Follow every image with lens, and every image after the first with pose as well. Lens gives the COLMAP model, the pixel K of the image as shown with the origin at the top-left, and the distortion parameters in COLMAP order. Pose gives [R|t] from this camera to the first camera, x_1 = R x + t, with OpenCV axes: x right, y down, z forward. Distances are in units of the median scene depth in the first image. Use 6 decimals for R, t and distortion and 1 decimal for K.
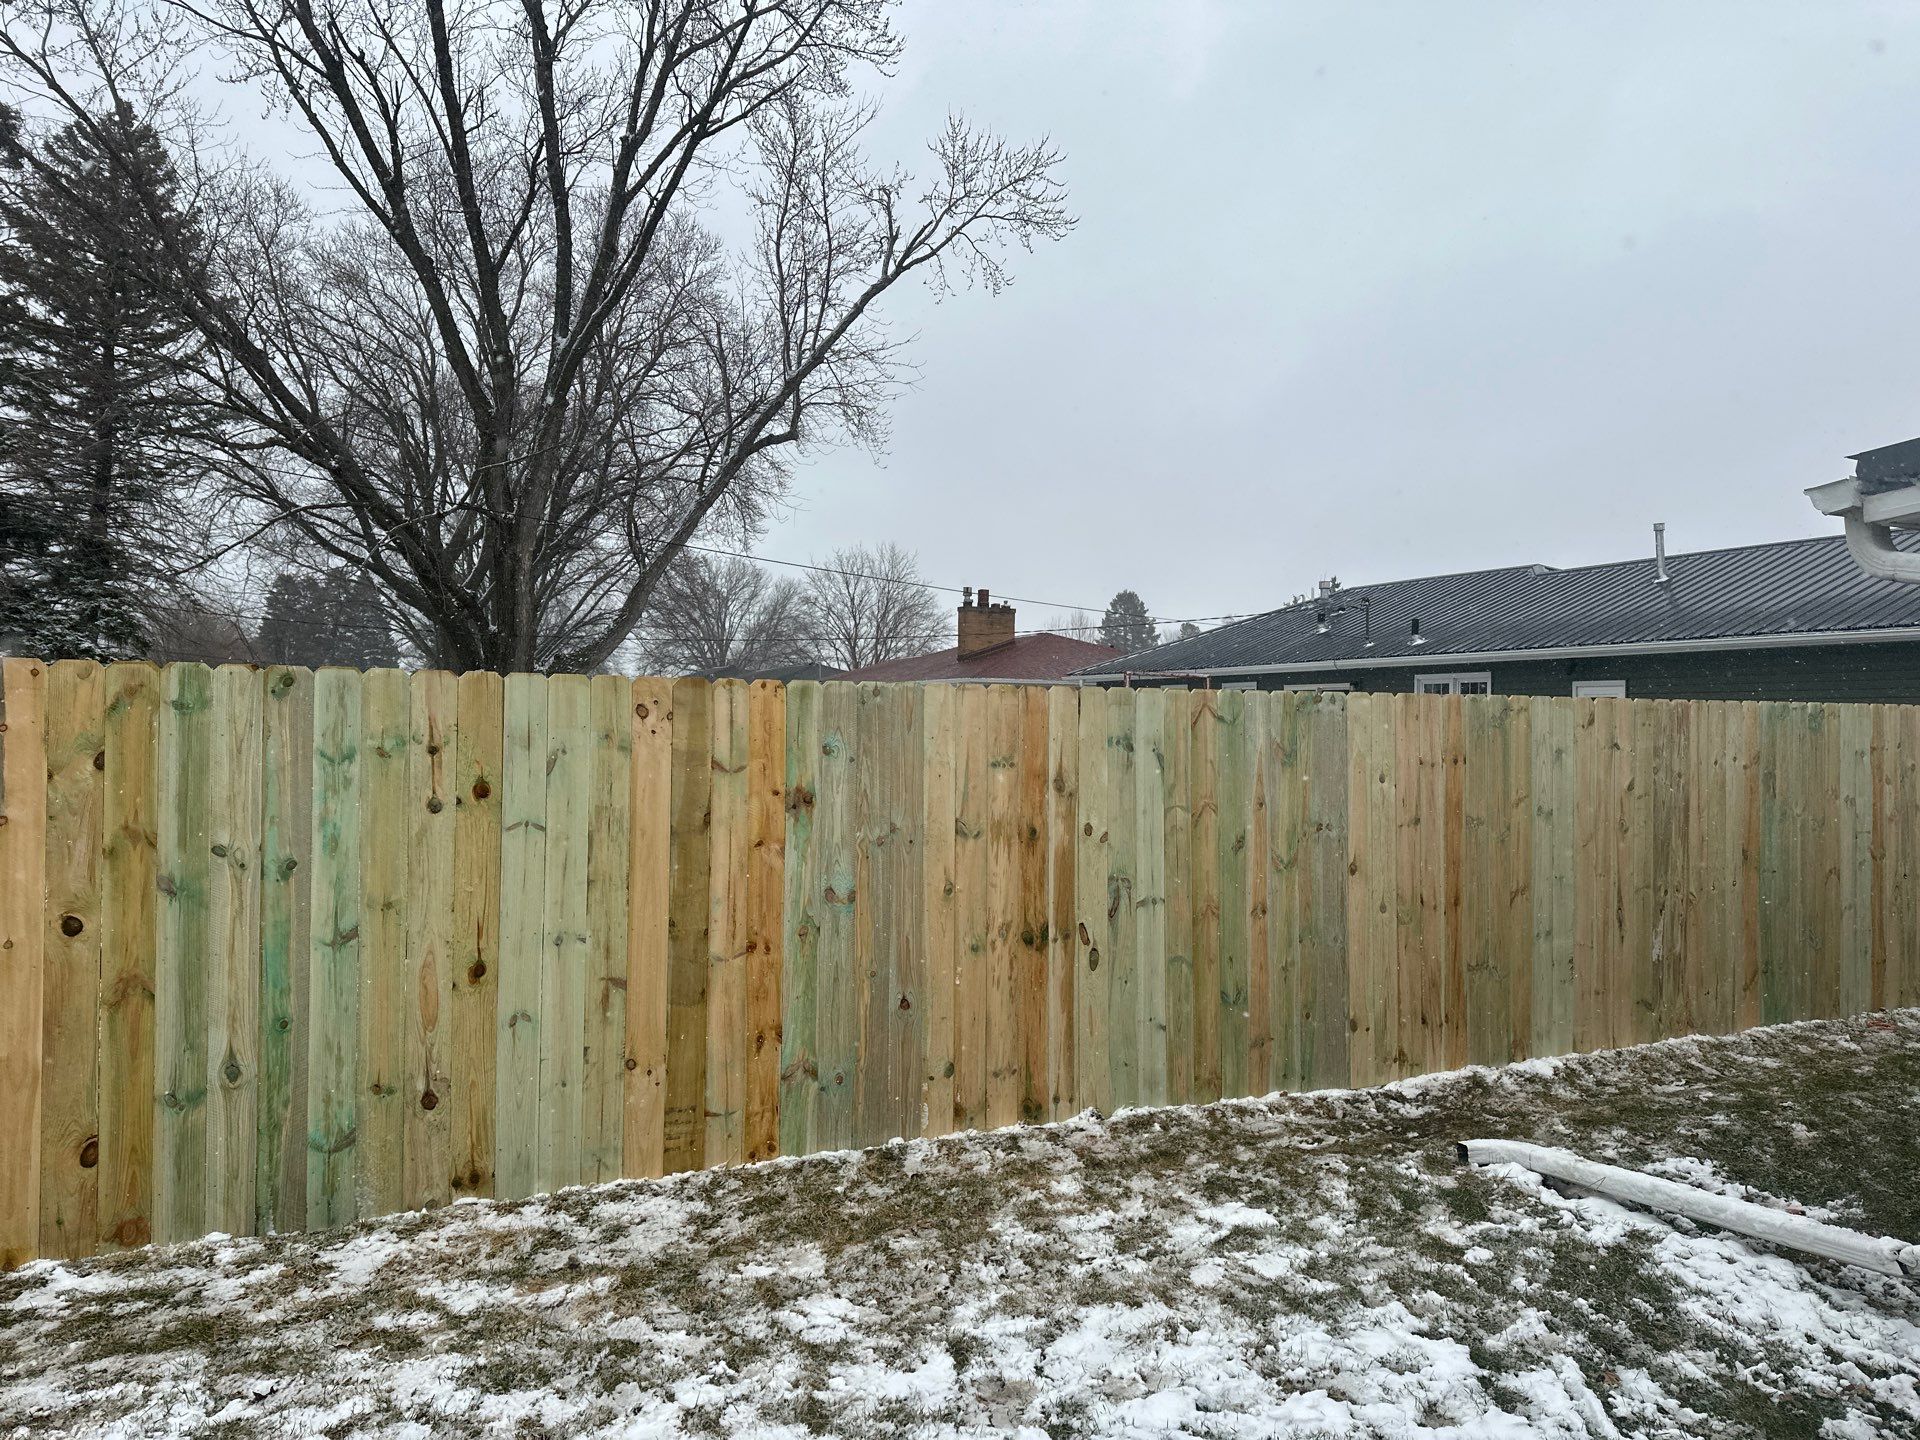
lens RADIAL K [[1318.9, 0, 963.5], [0, 1318.9, 727.3], [0, 0, 1]] dist [0.093336, -0.128925]
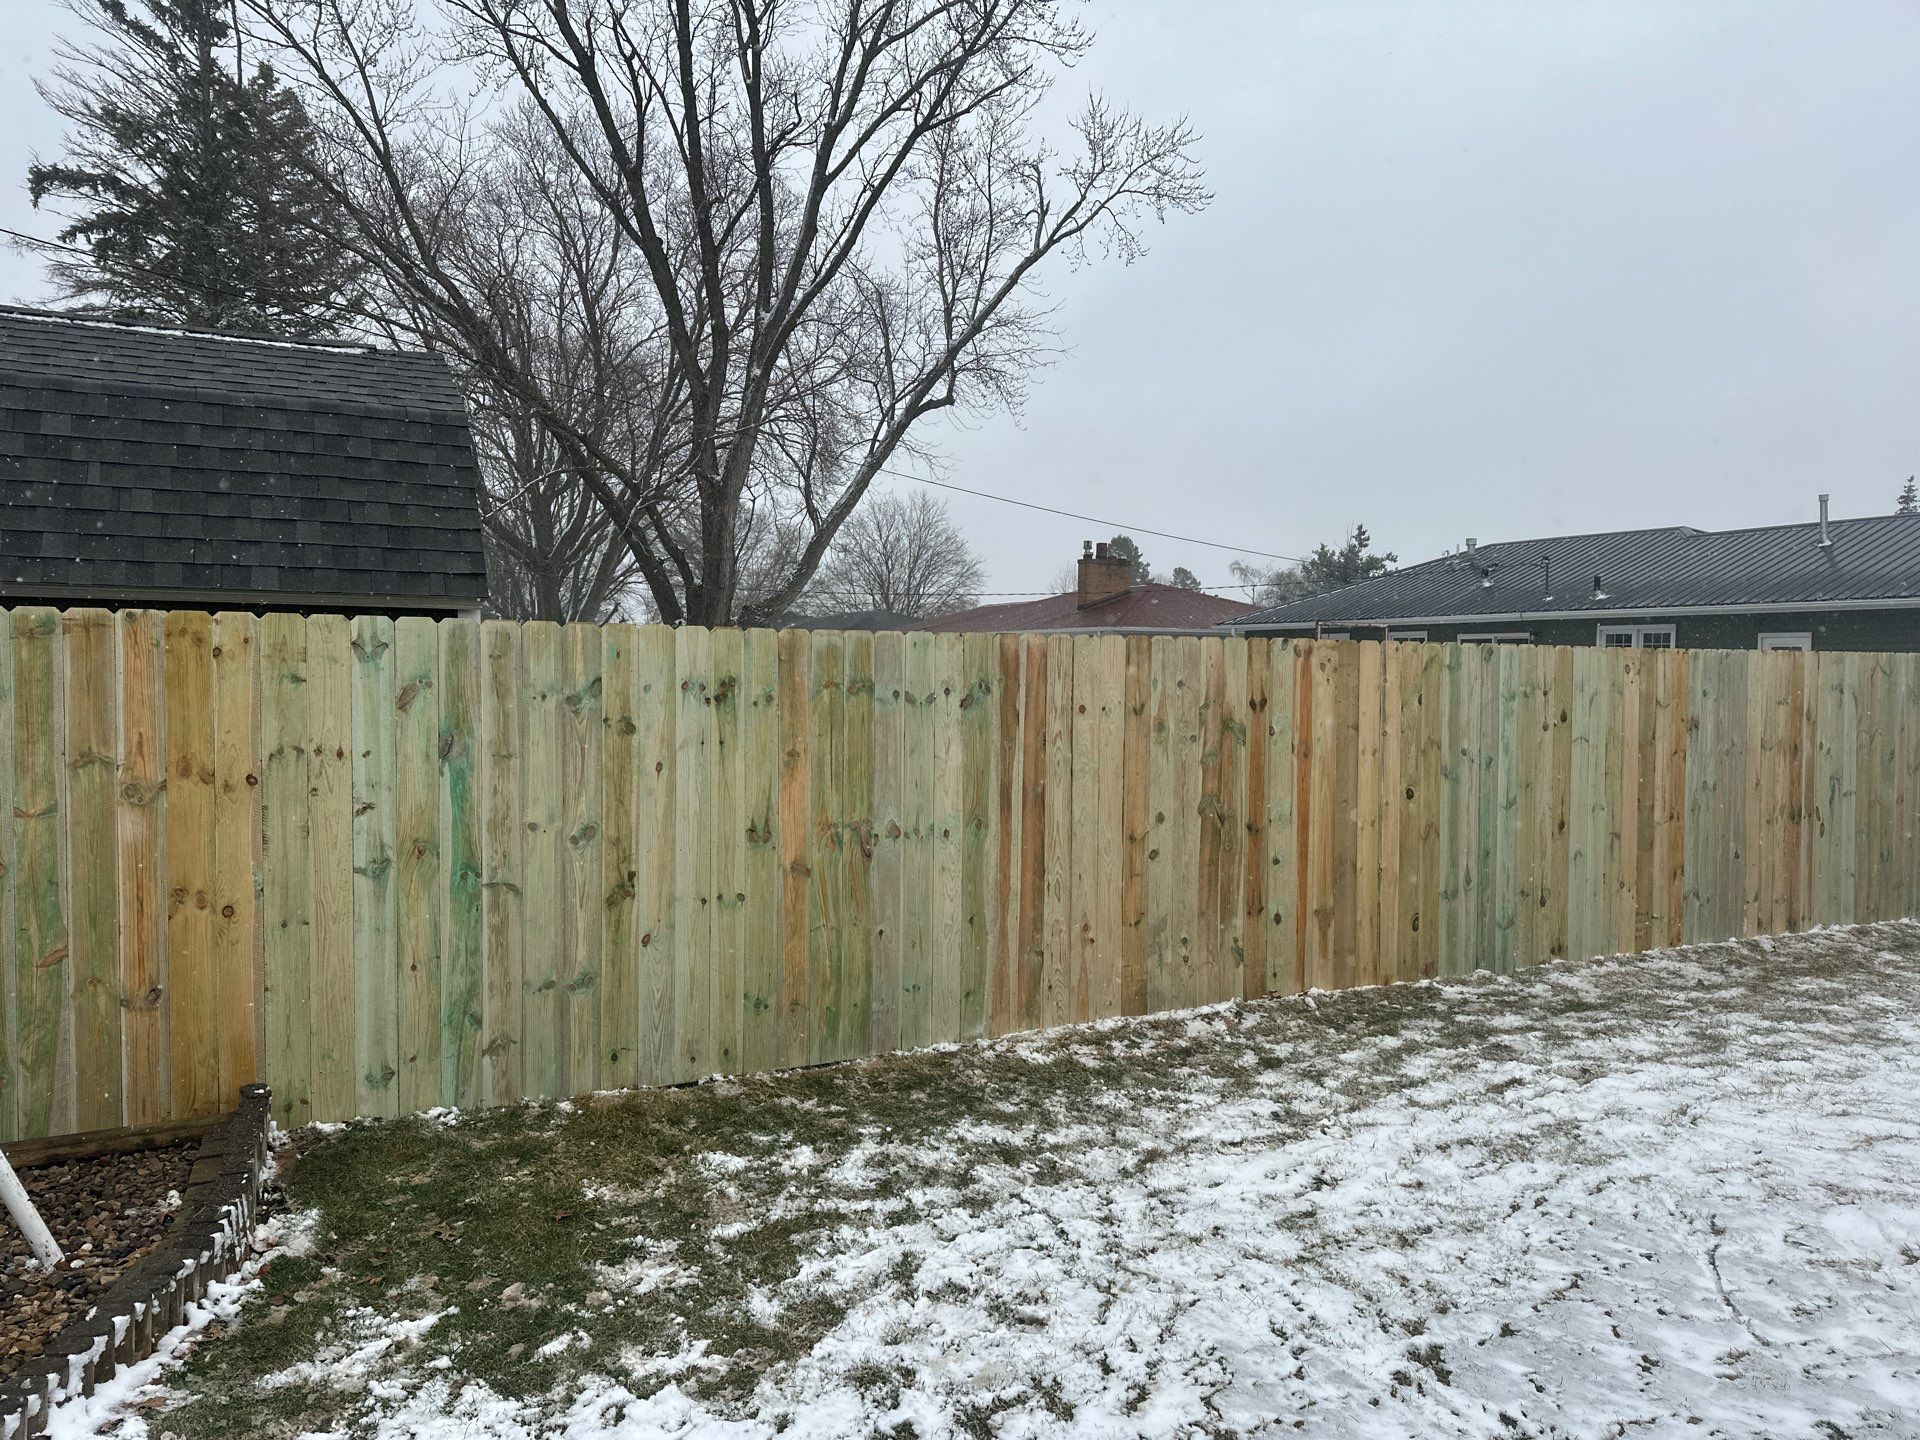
lens RADIAL K [[1314.2, 0, 954.3], [0, 1314.2, 718.8], [0, 0, 1]] dist [0.128762, -0.192368]
pose [[0.999866, 0.000014, 0.016349, -0.190000], [-0.000616, 0.999323, 0.036785, -0.002008], [-0.016337, -0.036790, 0.999189, -0.107731]]
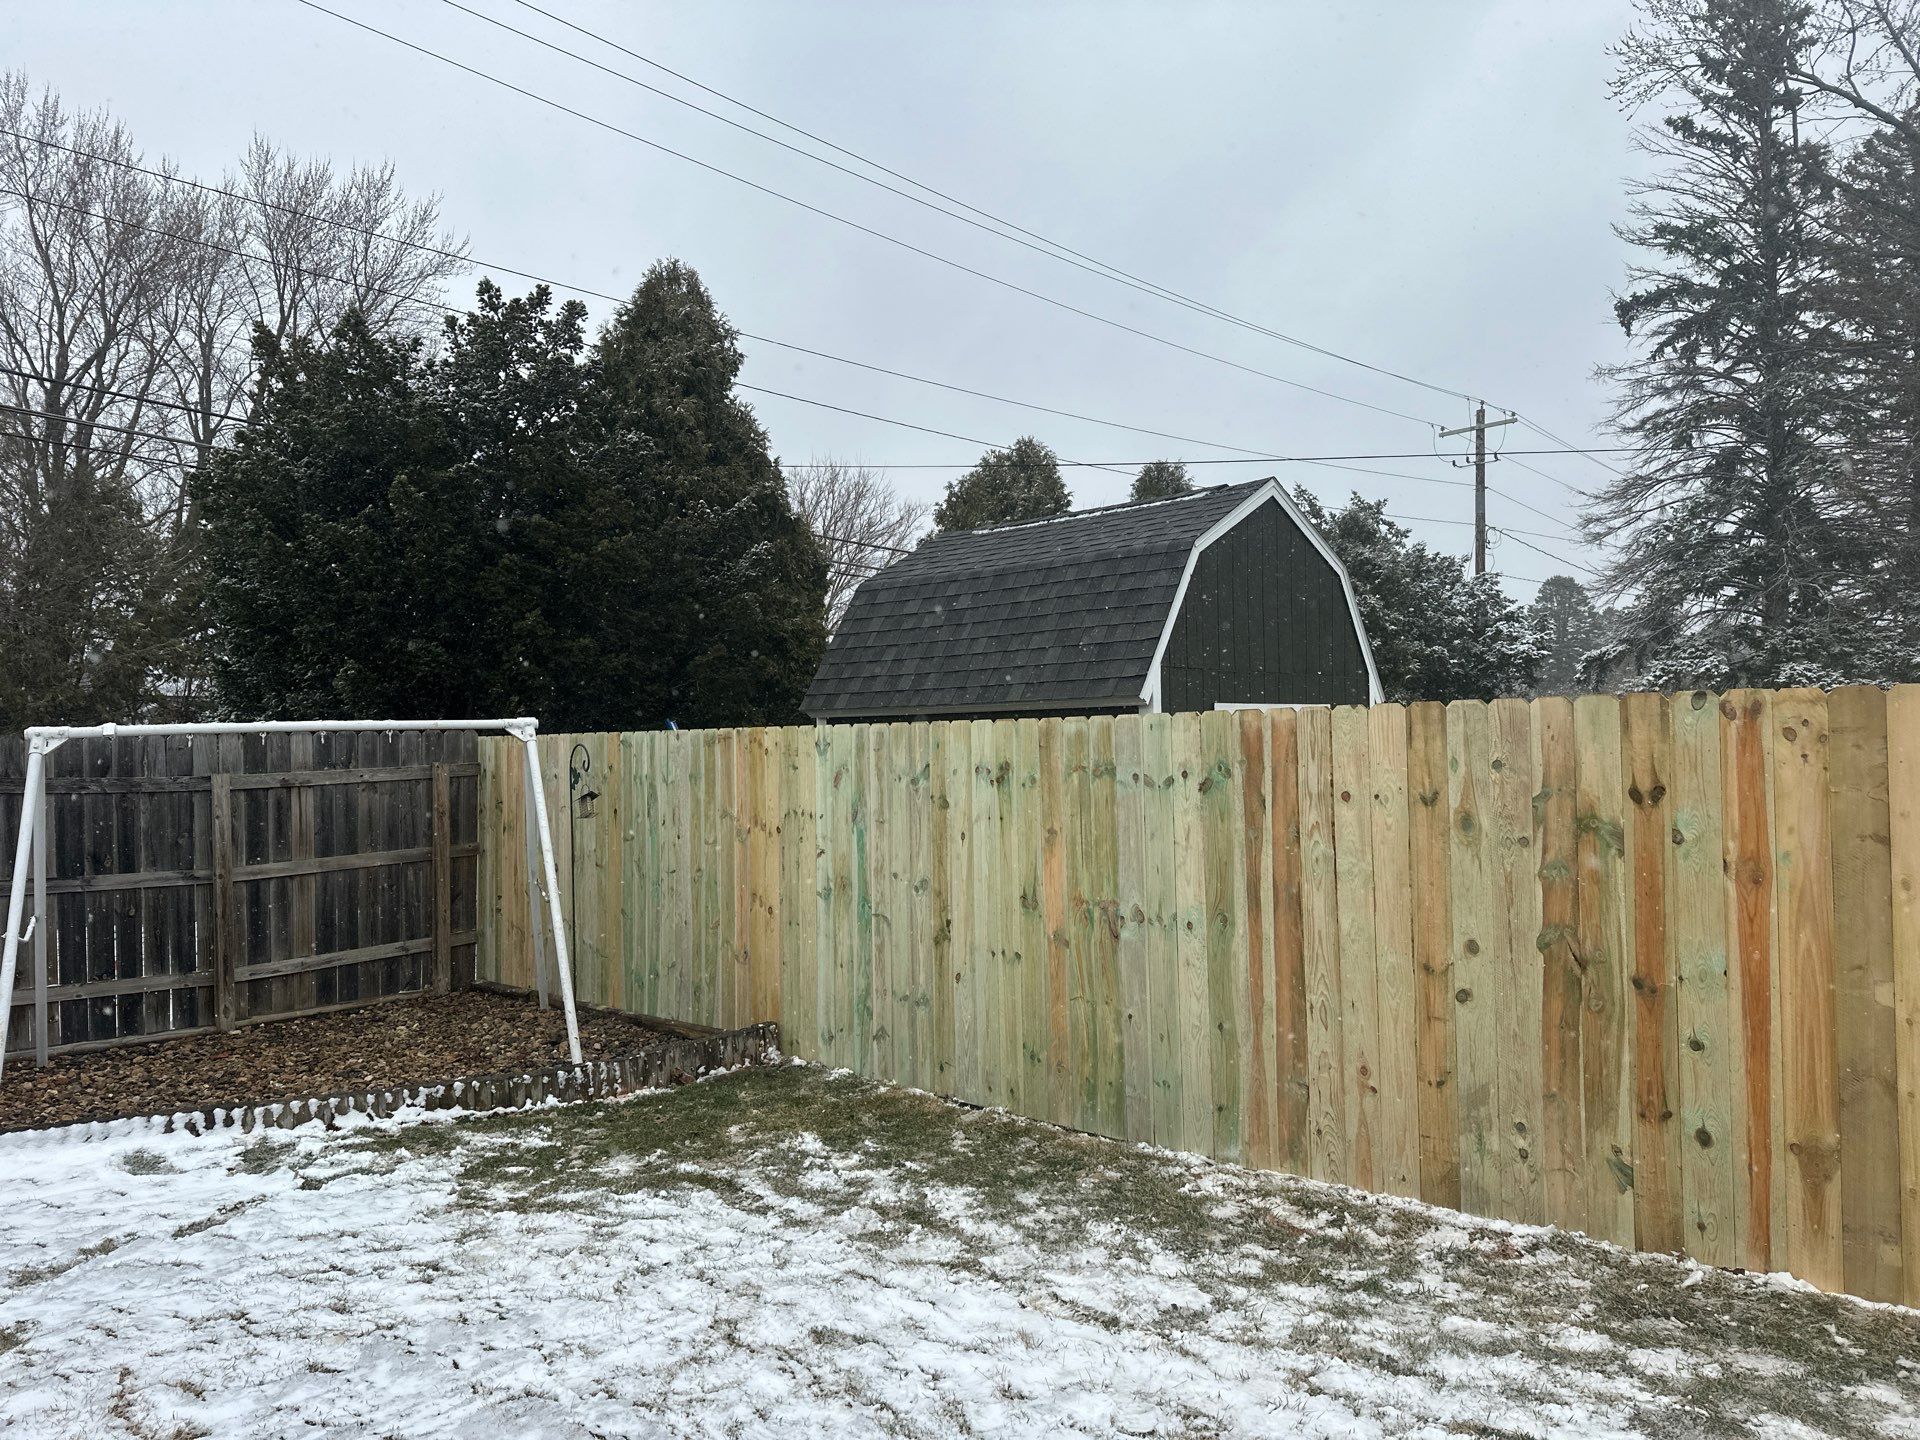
lens RADIAL K [[1314.2, 0, 954.3], [0, 1314.2, 718.8], [0, 0, 1]] dist [0.128762, -0.192368]
pose [[0.369596, -0.037350, -0.928442, 0.835426], [0.018551, 0.999289, -0.032815, 0.002869], [0.929007, -0.005095, 0.370026, 0.495885]]
